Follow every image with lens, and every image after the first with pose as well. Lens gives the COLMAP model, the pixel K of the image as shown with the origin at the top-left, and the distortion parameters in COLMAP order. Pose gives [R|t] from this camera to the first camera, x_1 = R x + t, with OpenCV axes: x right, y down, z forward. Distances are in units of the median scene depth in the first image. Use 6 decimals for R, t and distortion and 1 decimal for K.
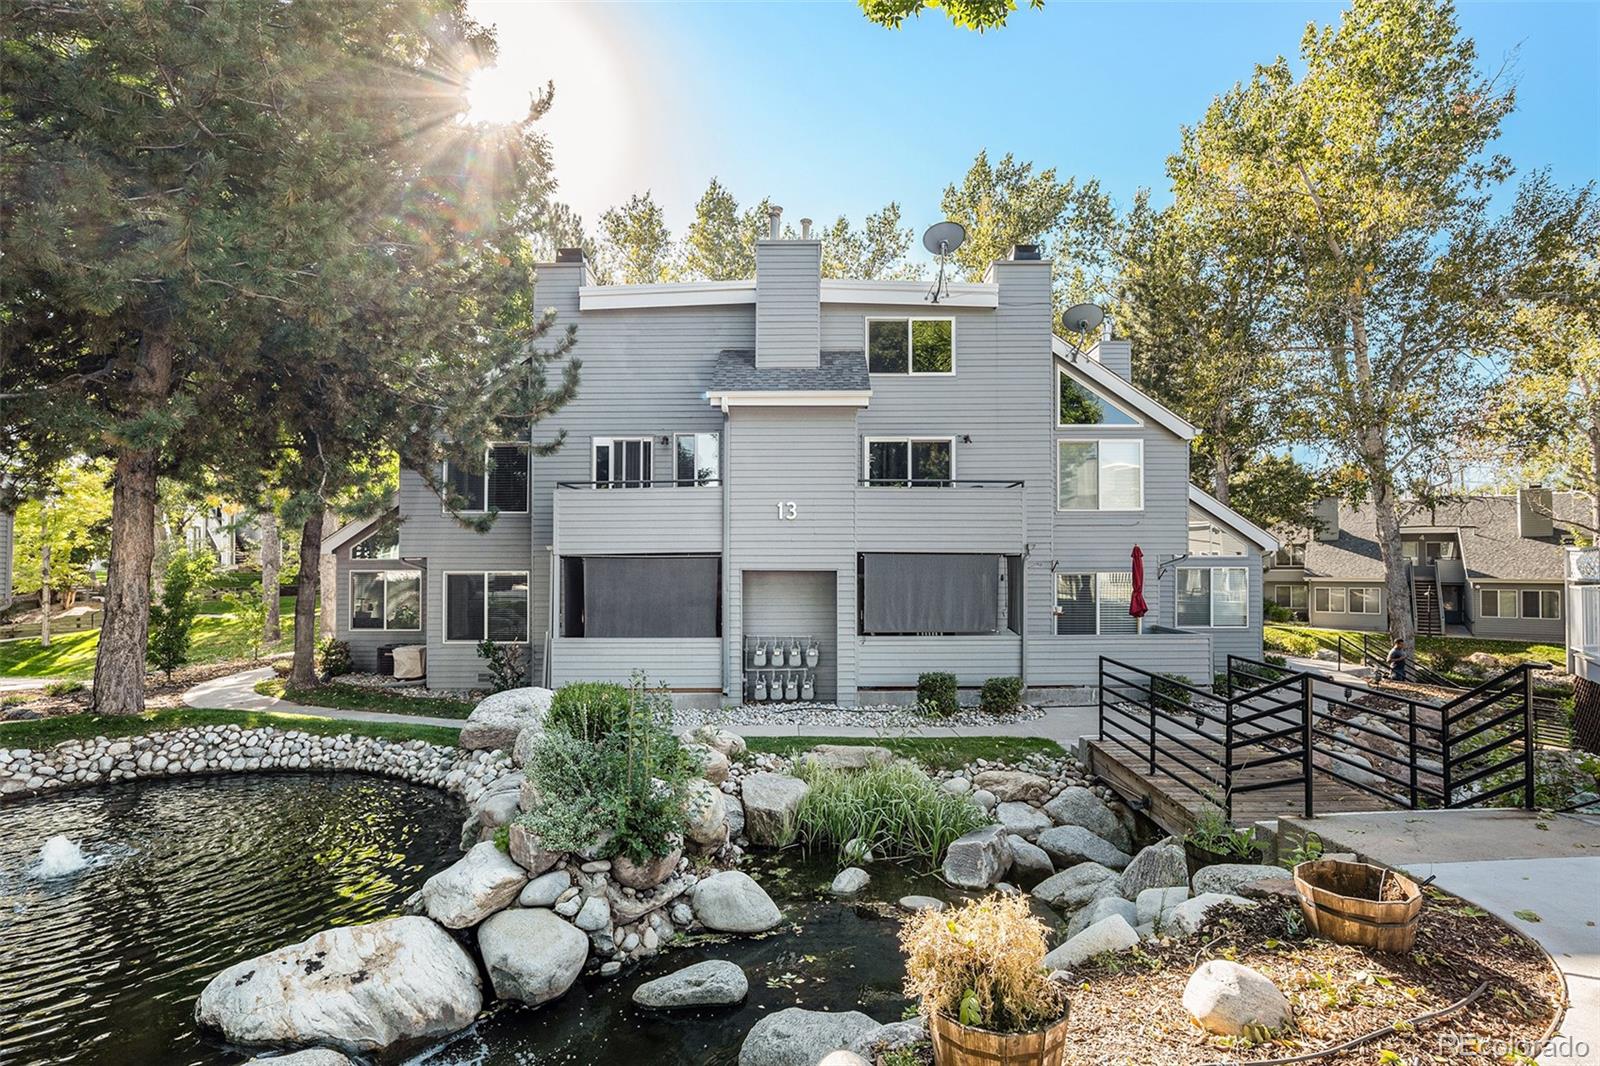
lens RADIAL K [[746.3, 0, 816.7], [0, 746.3, 538.9], [0, 0, 1]] dist [-0.015846, 0.001803]
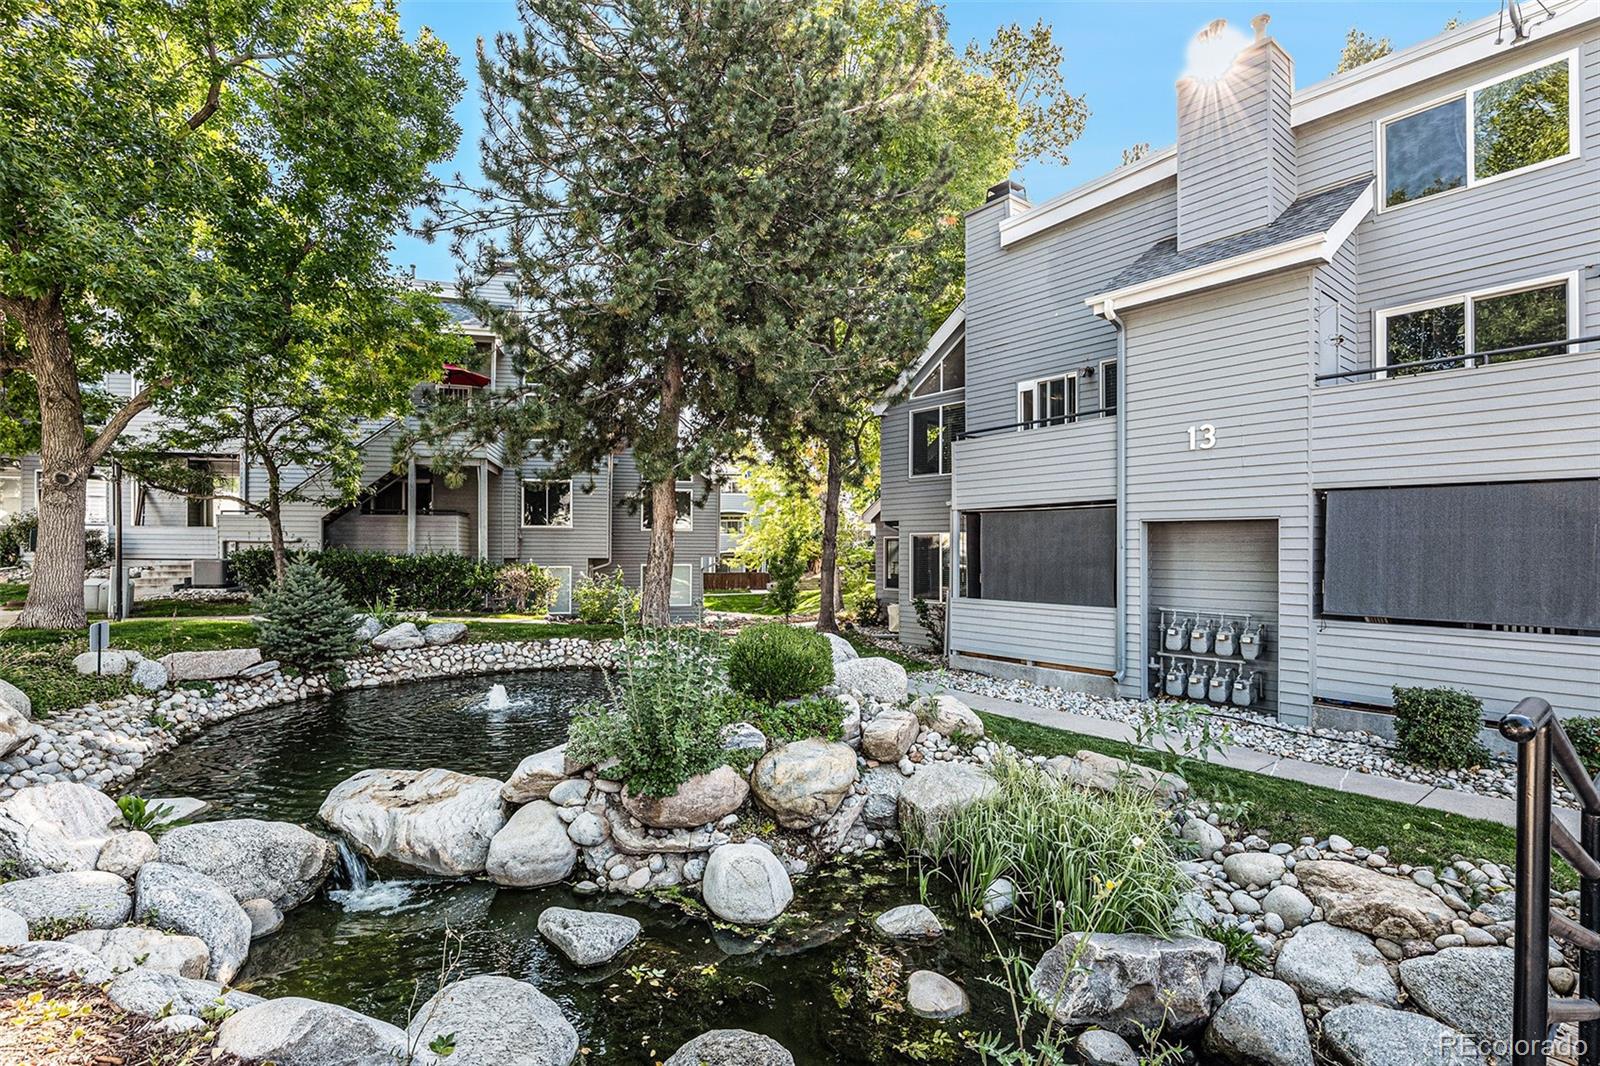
lens RADIAL K [[746.3, 0, 816.7], [0, 746.3, 538.9], [0, 0, 1]] dist [-0.015846, 0.001803]
pose [[0.622870, -0.006219, -0.782301, 0.284514], [0.020084, 0.999766, 0.008044, 0.046293], [0.782068, -0.020722, 0.622849, 0.260000]]
